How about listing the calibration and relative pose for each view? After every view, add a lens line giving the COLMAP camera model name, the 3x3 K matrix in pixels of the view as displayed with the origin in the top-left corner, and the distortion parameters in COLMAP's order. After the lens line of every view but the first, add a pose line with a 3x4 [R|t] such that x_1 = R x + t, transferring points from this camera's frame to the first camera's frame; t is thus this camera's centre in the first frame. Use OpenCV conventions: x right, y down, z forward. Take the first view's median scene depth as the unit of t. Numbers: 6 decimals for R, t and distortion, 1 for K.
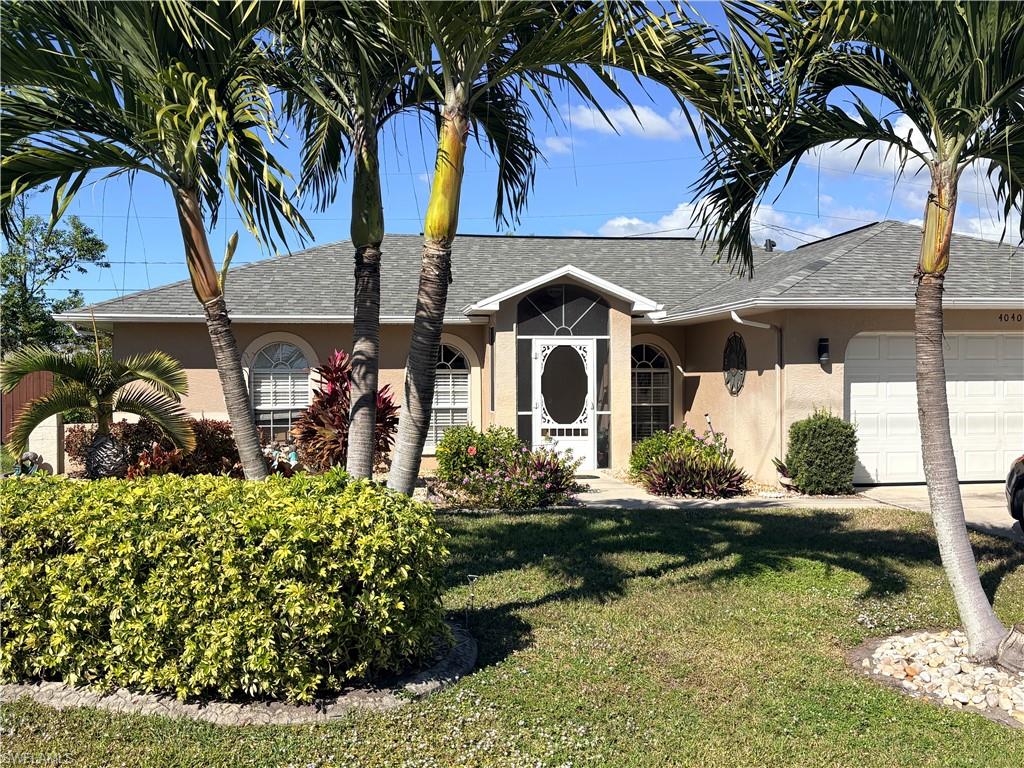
lens RADIAL K [[1070.9, 0, 510.6], [0, 1070.9, 384.4], [0, 0, 1]] dist [0.024373, 0.000000]
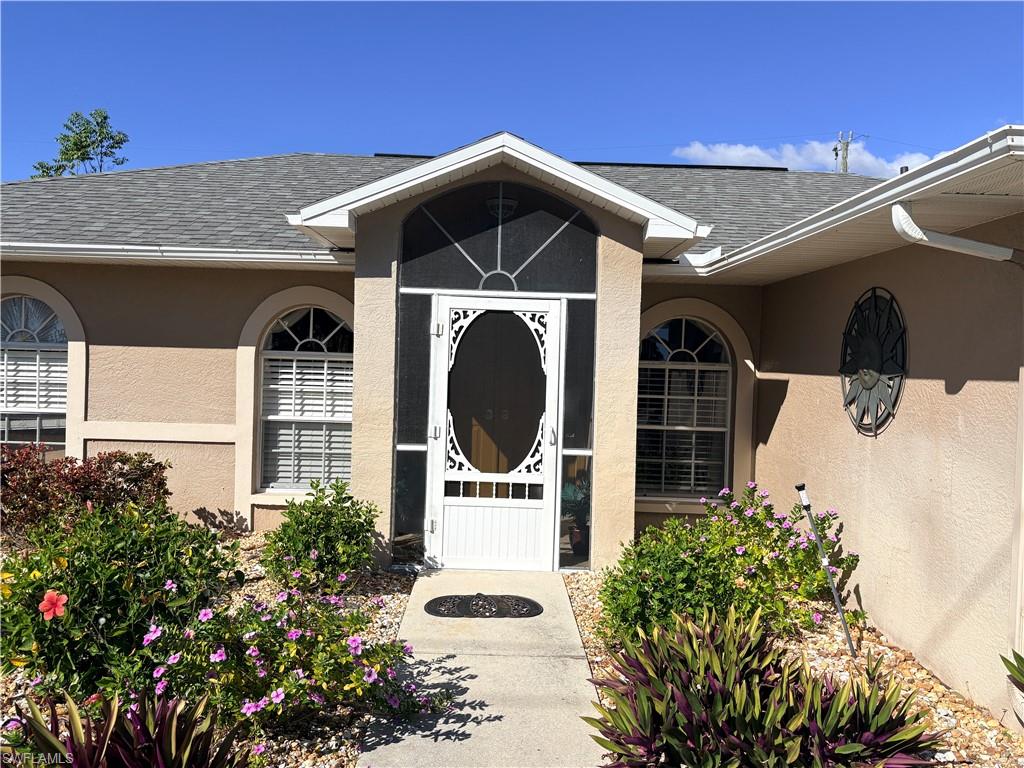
lens RADIAL K [[831.2, 0, 514.6], [0, 831.2, 387.0], [0, 0, 1]] dist [0.010910, -0.011632]
pose [[0.989709, 0.037699, -0.138037, 0.109939], [-0.034023, 0.999003, 0.028892, -0.012957], [0.138989, -0.023898, 0.990006, 0.629095]]
